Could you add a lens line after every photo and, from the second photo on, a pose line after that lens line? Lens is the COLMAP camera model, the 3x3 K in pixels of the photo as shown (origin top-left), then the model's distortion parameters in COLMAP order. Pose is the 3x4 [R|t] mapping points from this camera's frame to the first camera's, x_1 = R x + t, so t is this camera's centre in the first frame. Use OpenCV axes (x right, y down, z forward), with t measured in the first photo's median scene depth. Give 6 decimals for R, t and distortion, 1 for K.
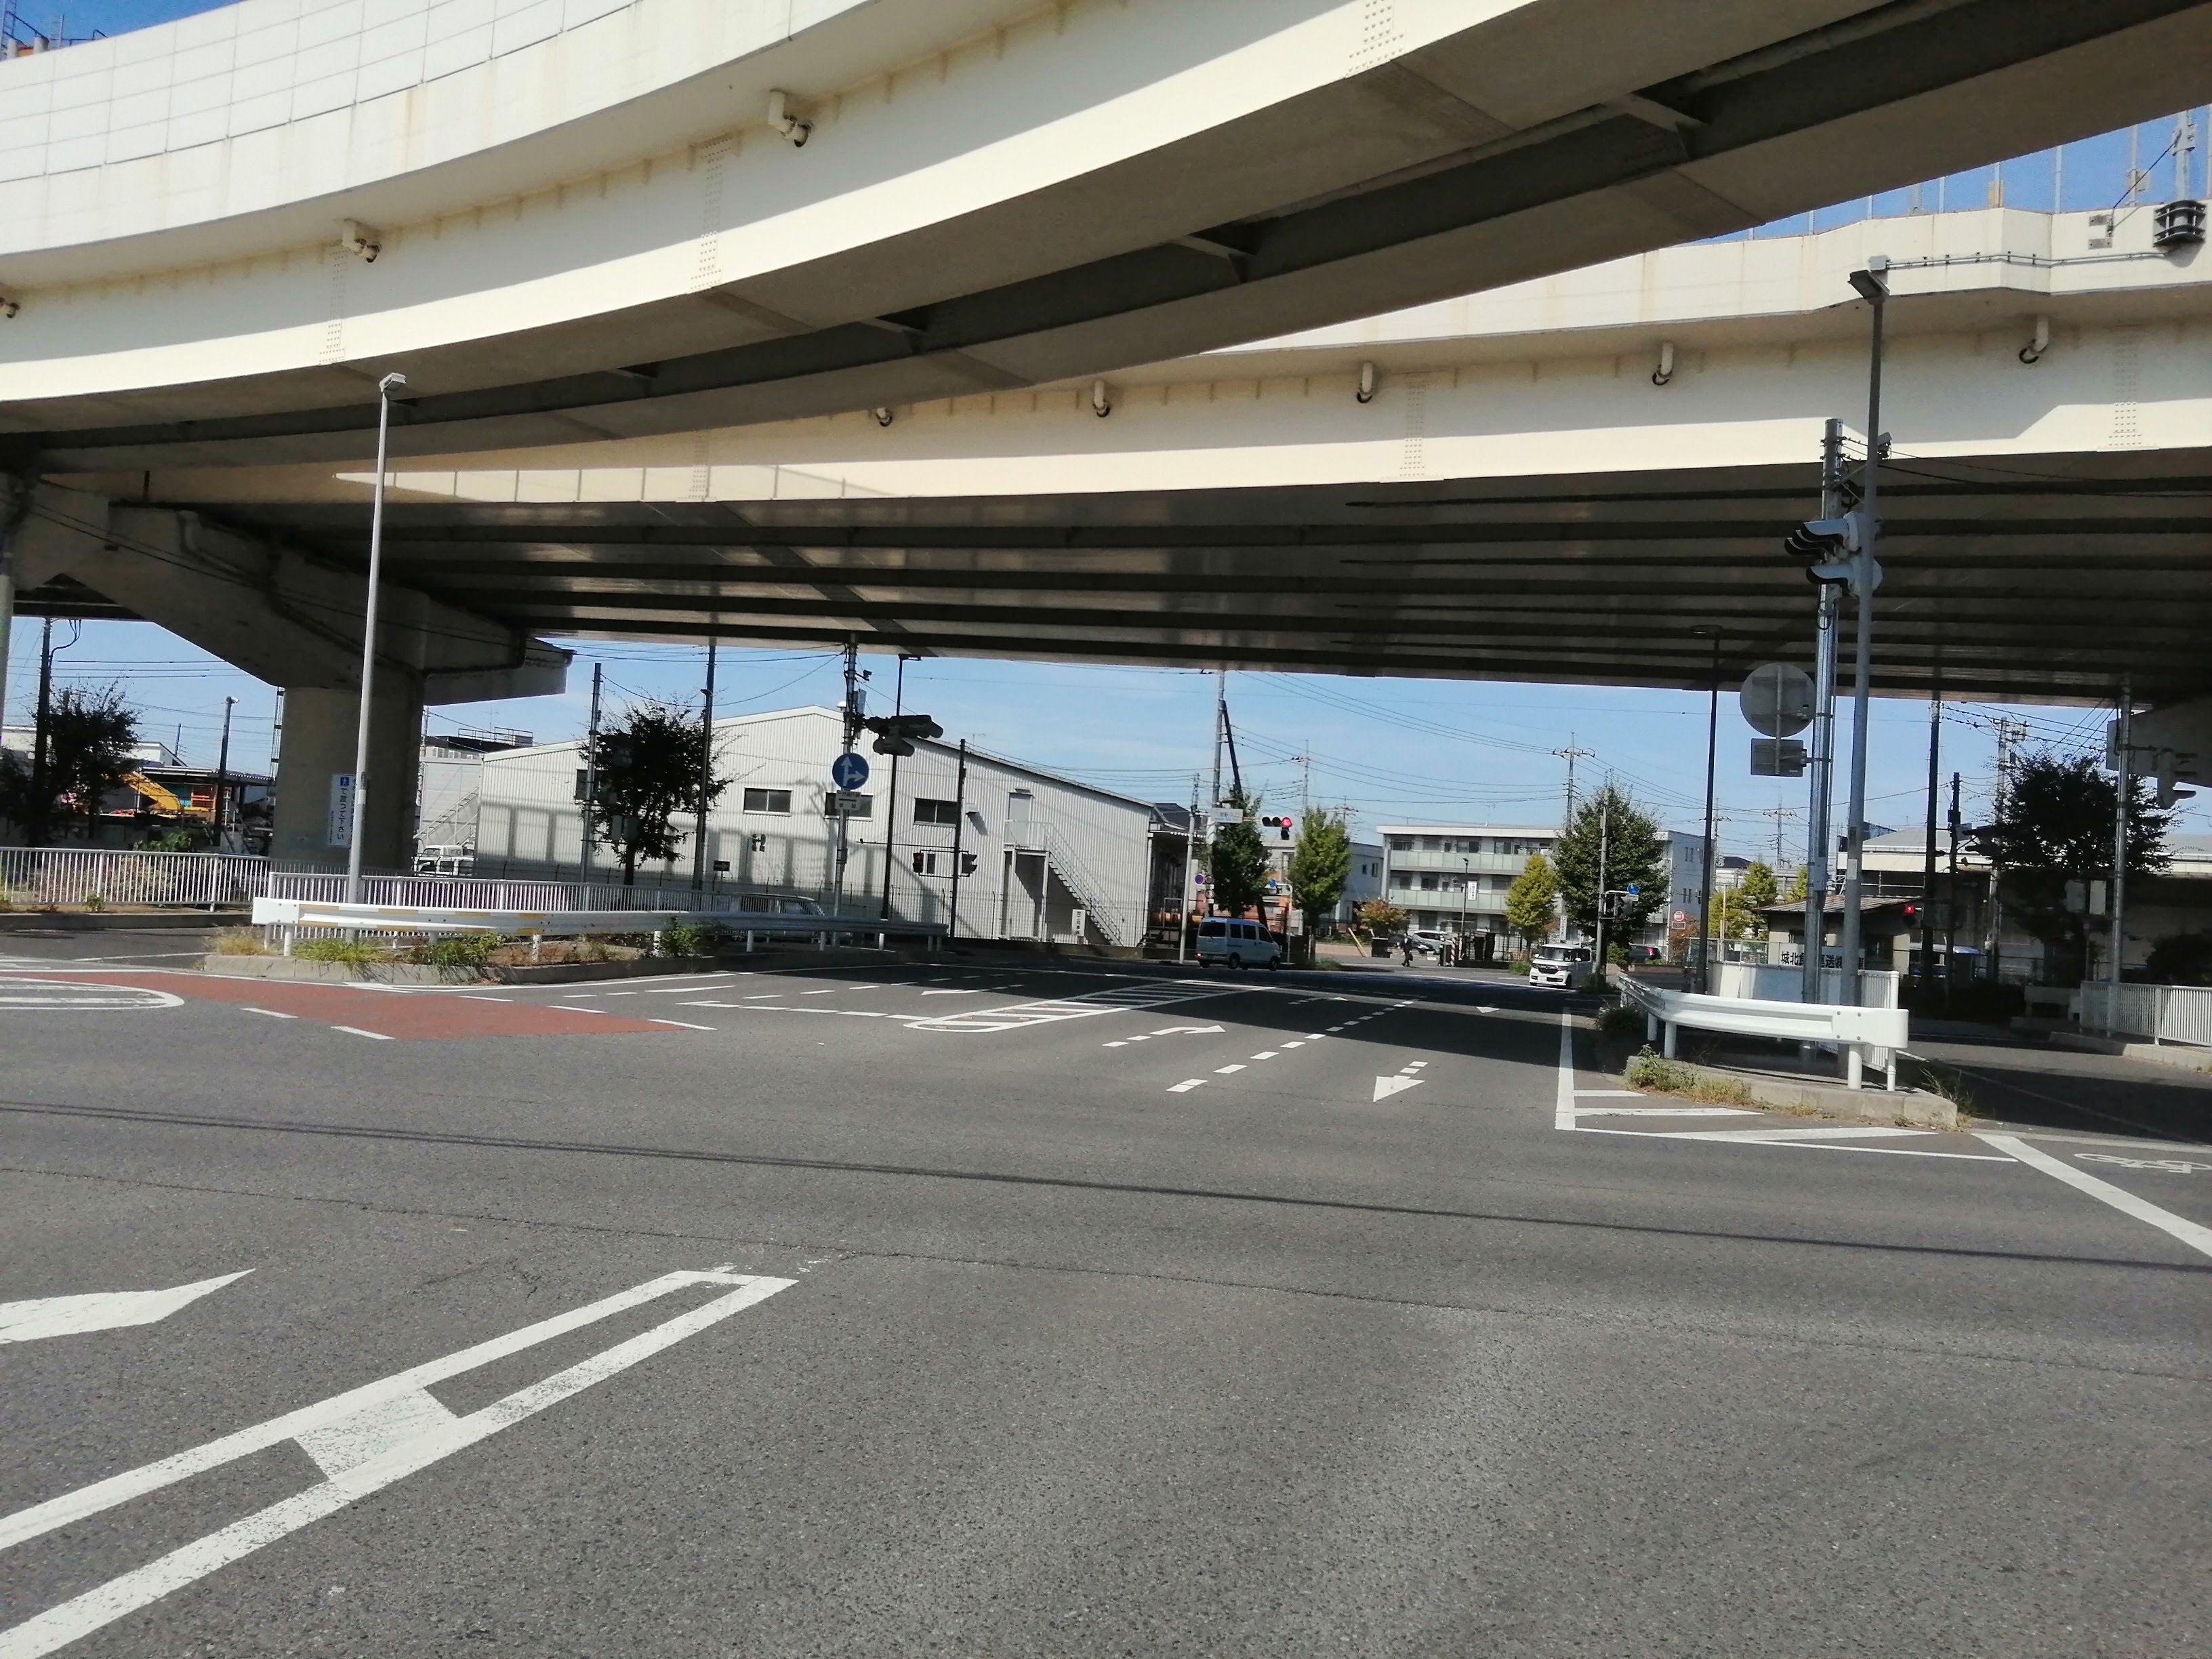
lens RADIAL K [[1784.5, 0, 1126.2], [0, 1784.5, 850.6], [0, 0, 1]] dist [0.072426, -0.130044]
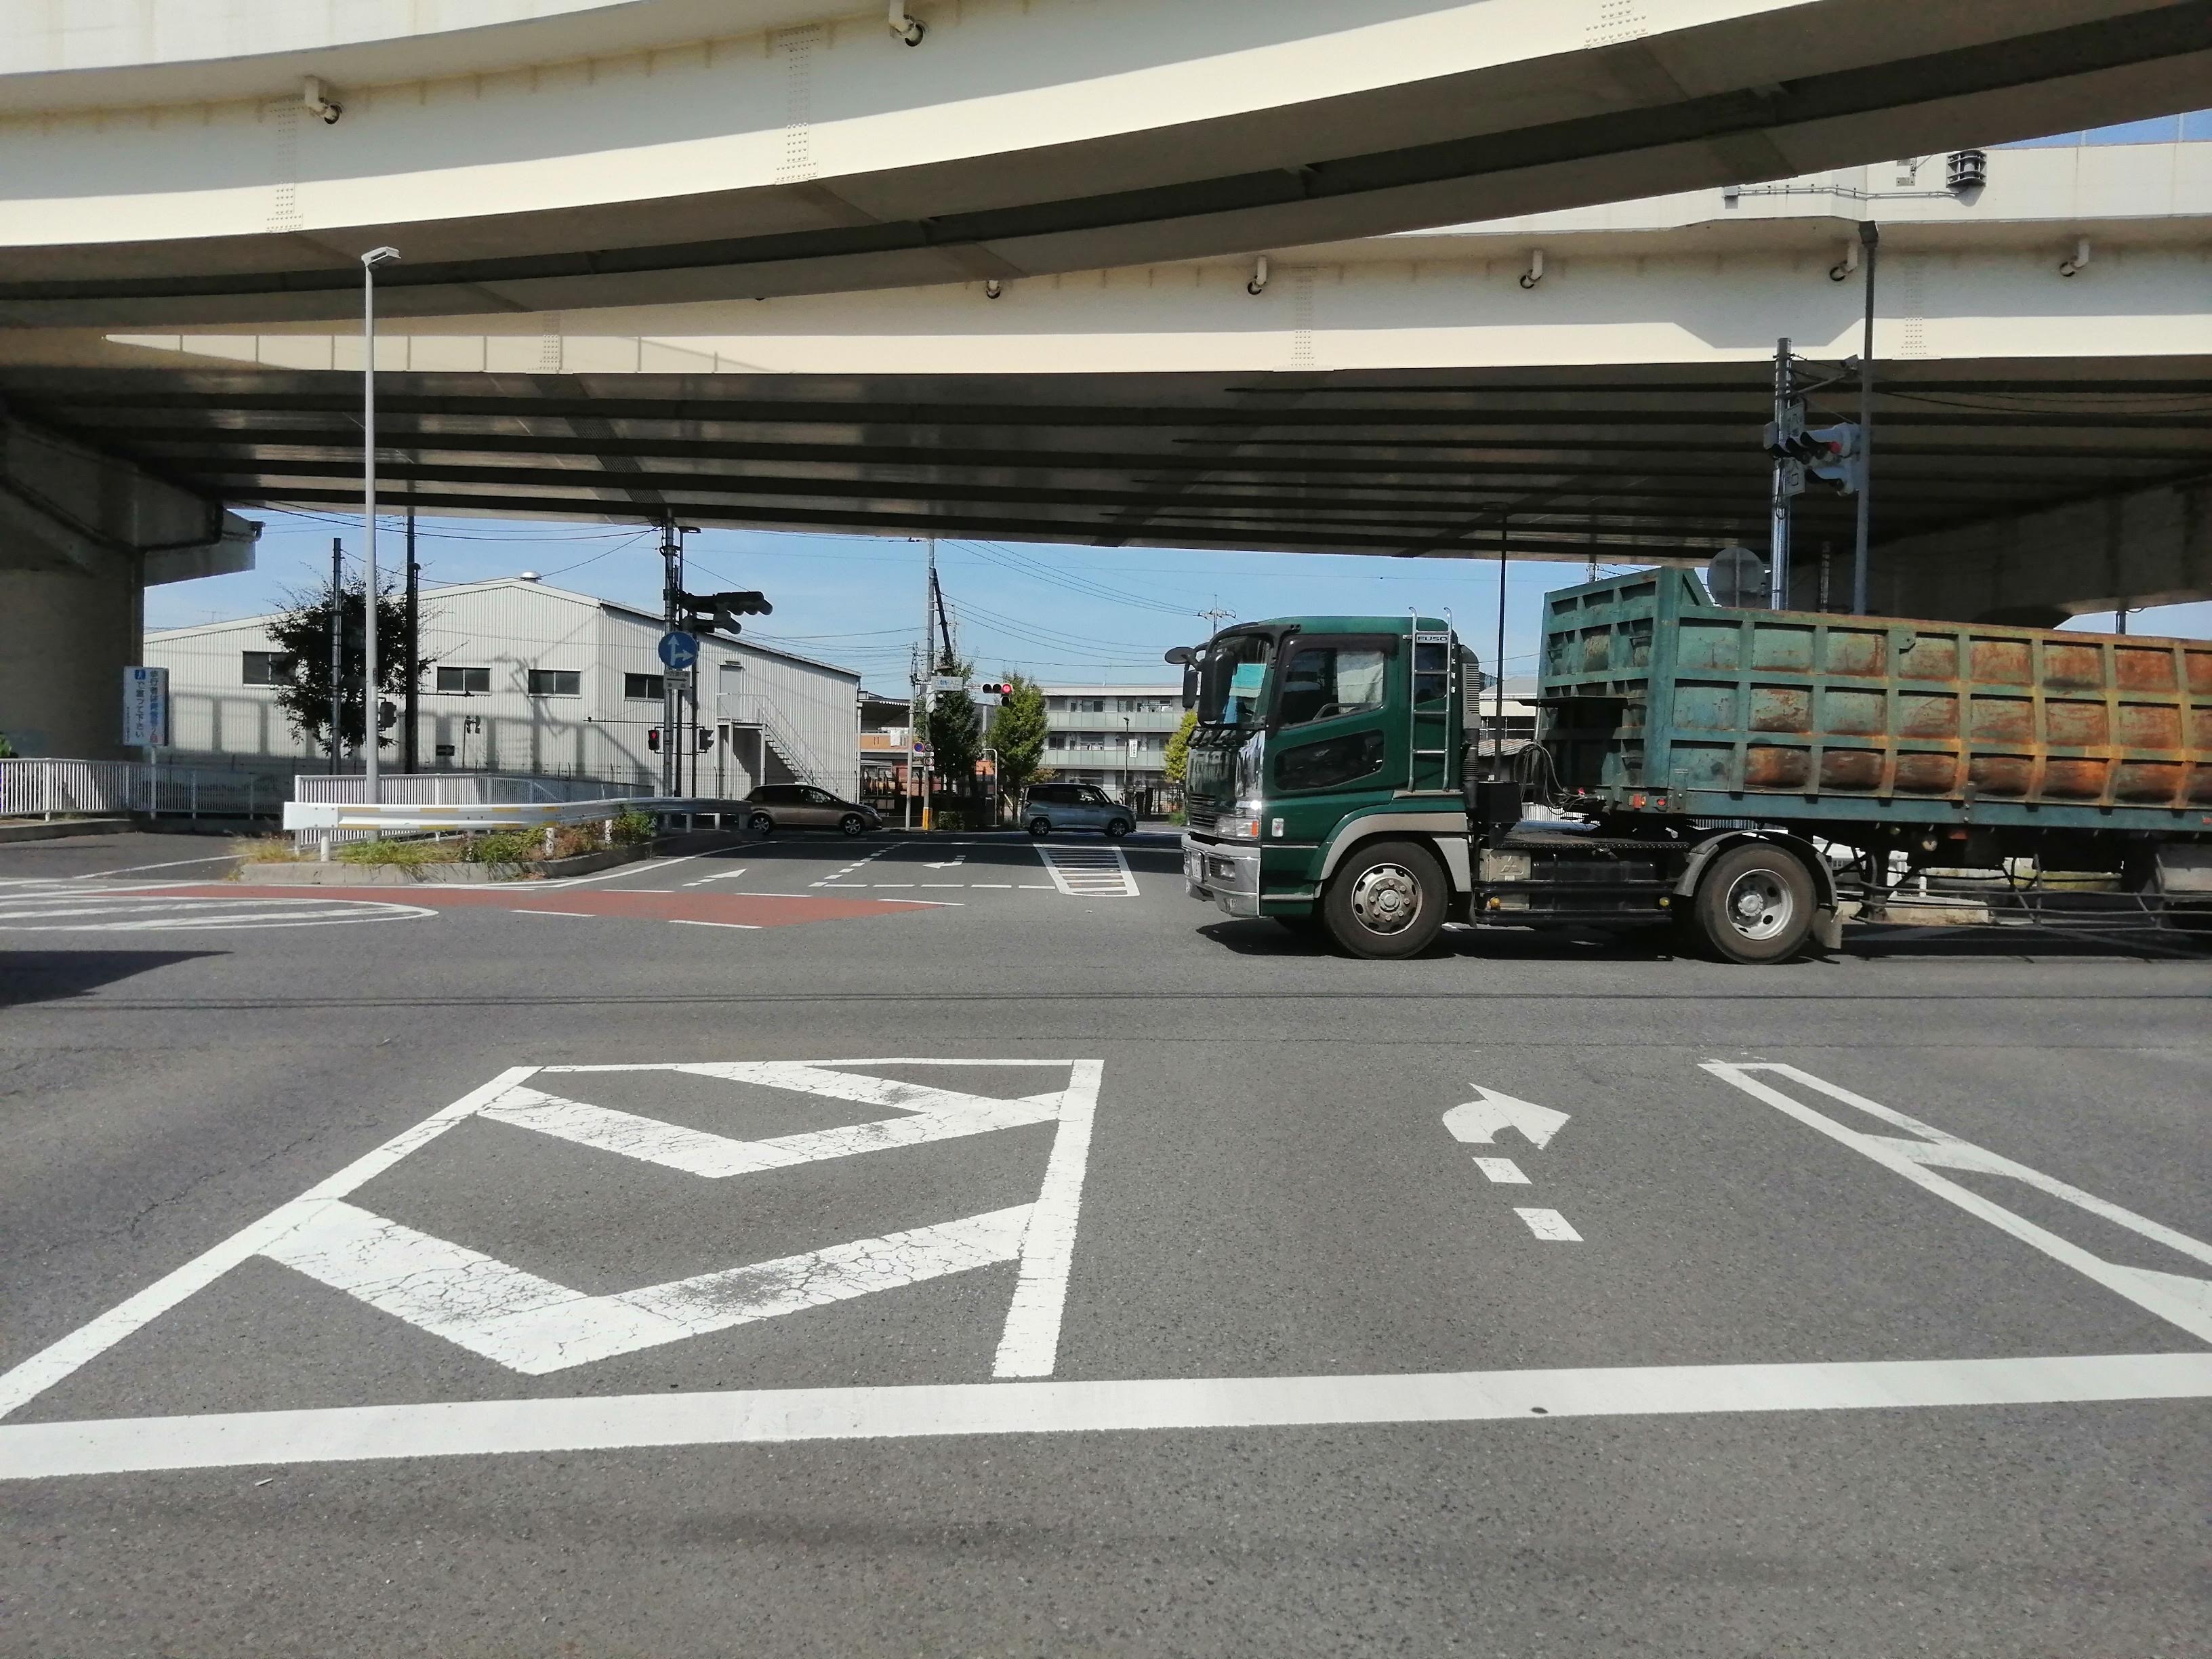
lens RADIAL K [[1784.5, 0, 1135.4], [0, 1784.5, 839.3], [0, 0, 1]] dist [0.072426, -0.130044]
pose [[0.965080, -0.049946, 0.257150, -0.121356], [0.031511, 0.996661, 0.075321, -0.005027], [-0.260053, -0.064587, 0.963432, -0.017651]]
